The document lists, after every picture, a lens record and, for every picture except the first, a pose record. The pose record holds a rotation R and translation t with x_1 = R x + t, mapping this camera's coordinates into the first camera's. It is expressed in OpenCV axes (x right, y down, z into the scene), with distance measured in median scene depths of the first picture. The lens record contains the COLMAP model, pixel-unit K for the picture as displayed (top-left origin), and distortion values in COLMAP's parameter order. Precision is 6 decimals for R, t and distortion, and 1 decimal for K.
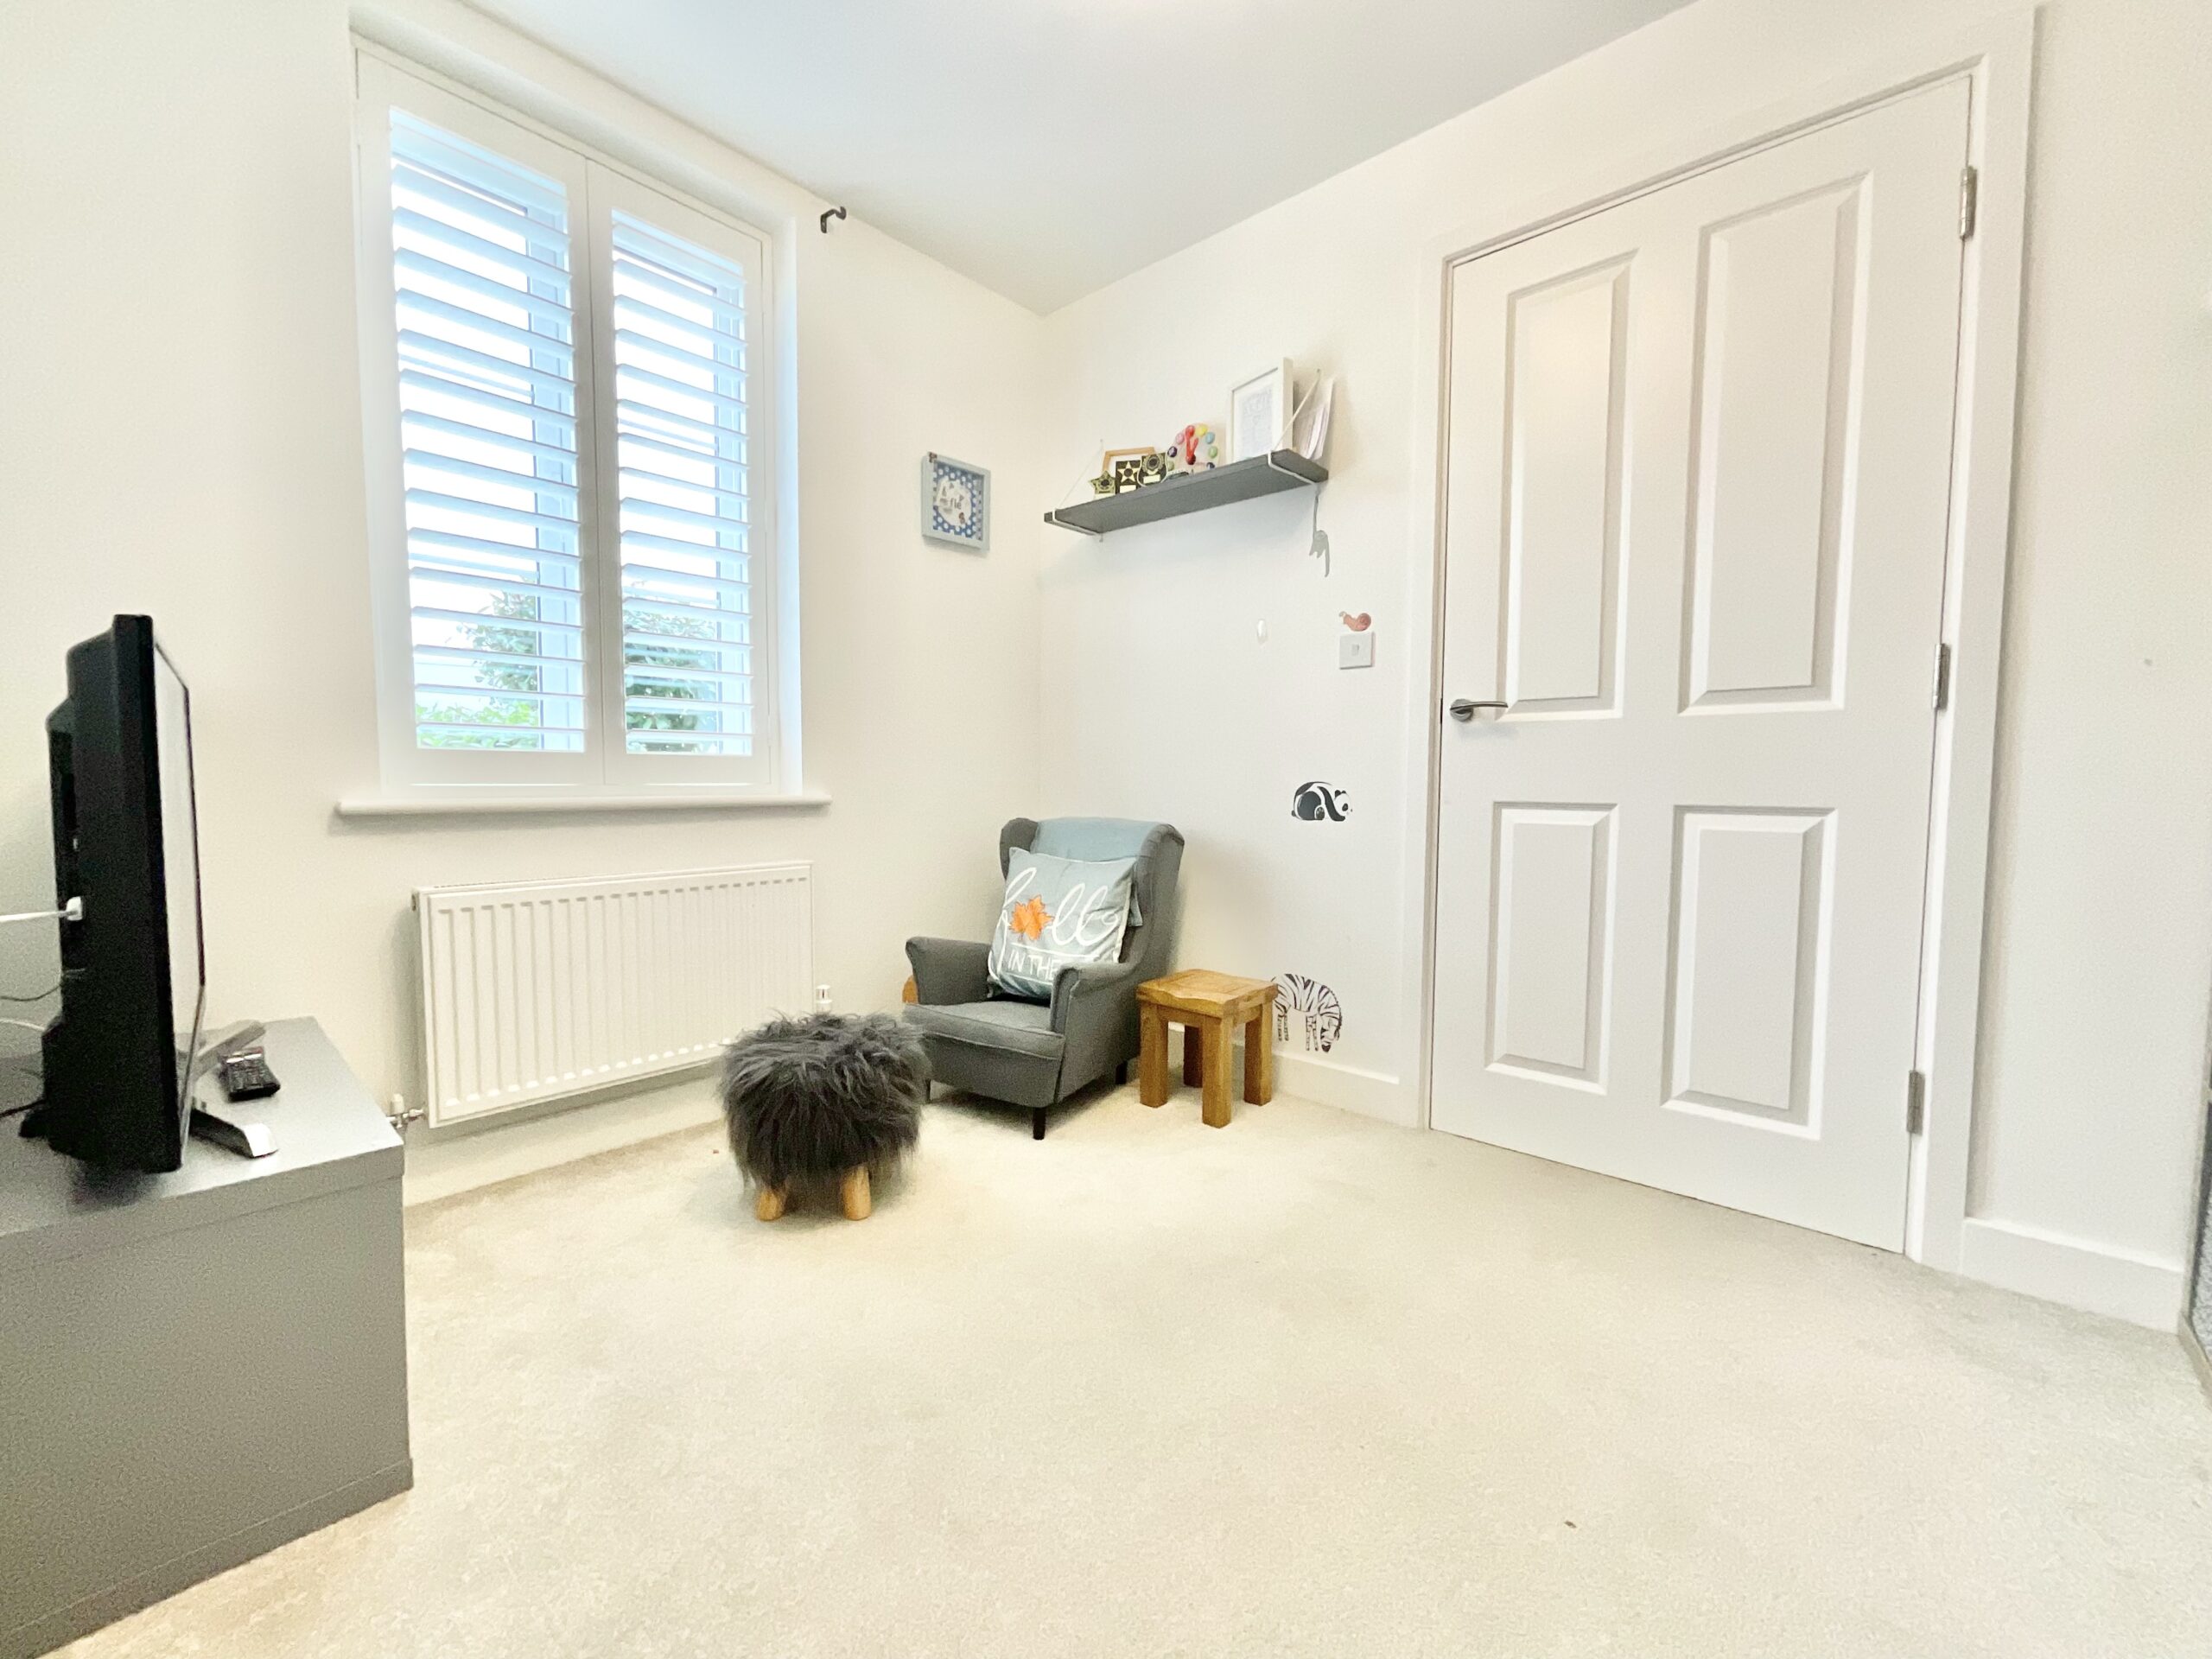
lens RADIAL K [[890.3, 0, 1092.4], [0, 890.3, 828.1], [0, 0, 1]] dist [-0.003009, 0.000095]
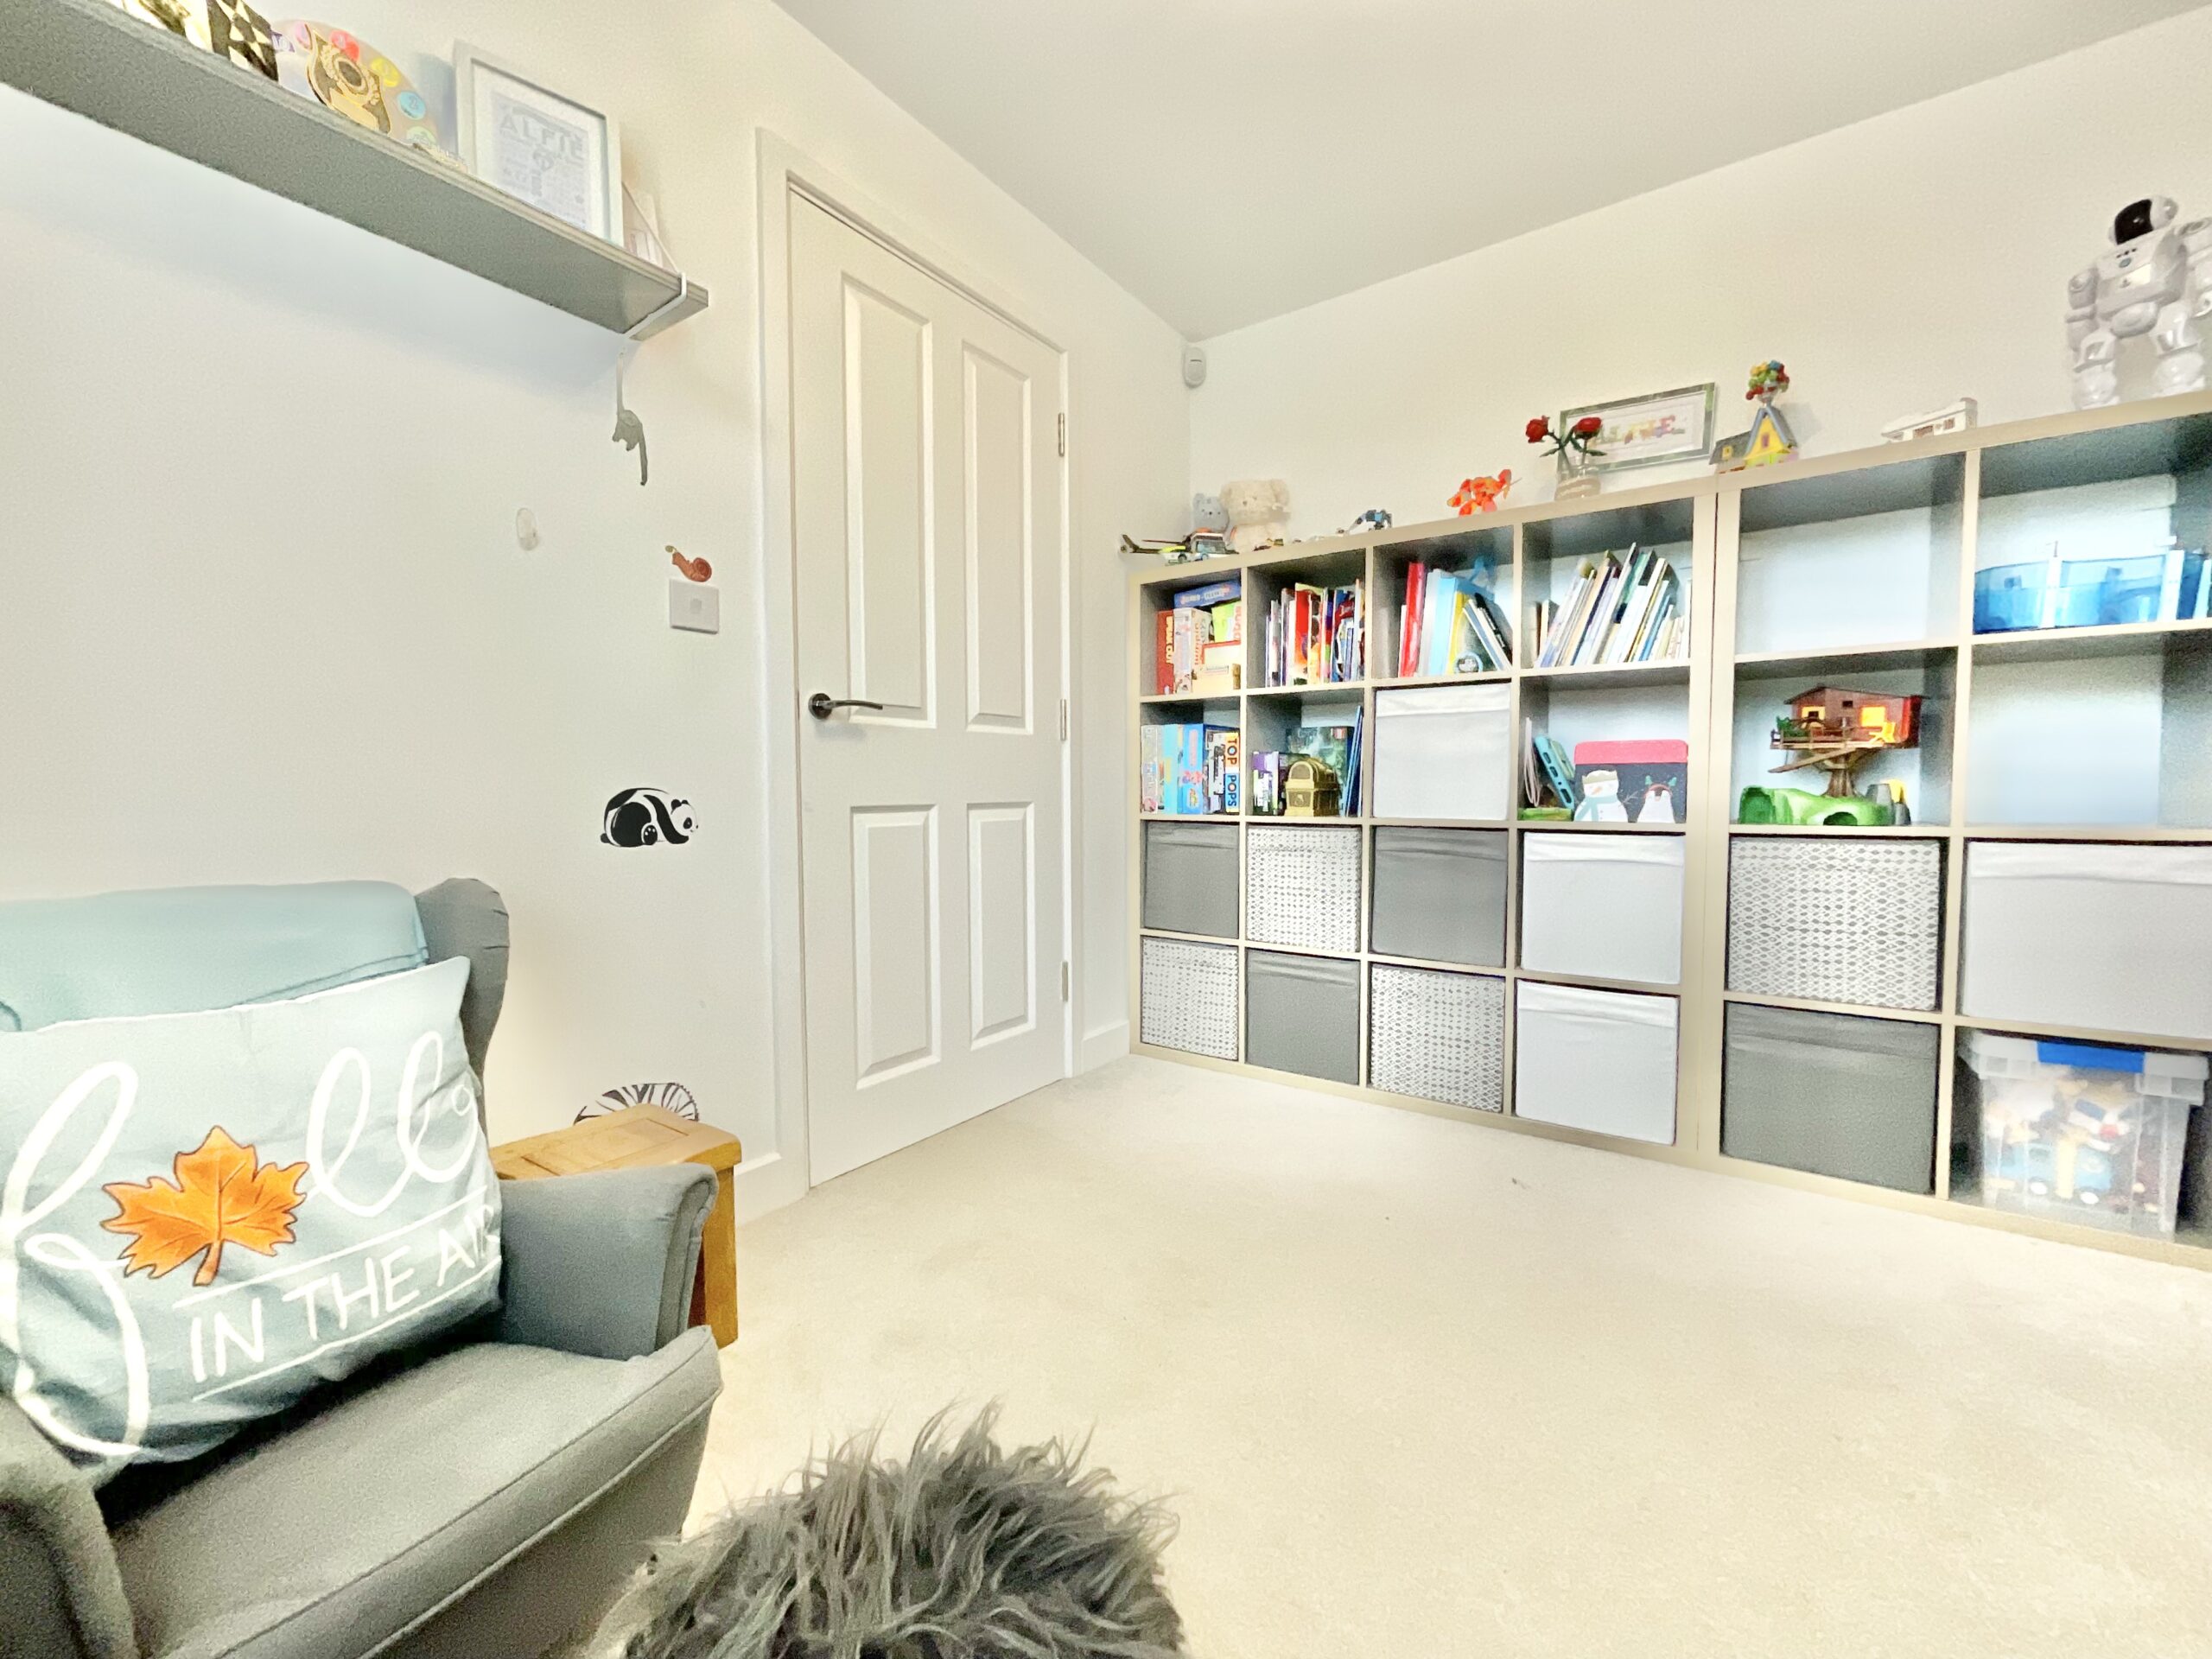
lens RADIAL K [[890.3, 0, 1095.5], [0, 890.3, 830.5], [0, 0, 1]] dist [-0.003009, 0.000095]
pose [[-0.110677, -0.051041, 0.992545, -0.457513], [0.061111, 0.996441, 0.058056, -0.038736], [-0.991976, 0.067081, -0.107164, 0.744850]]
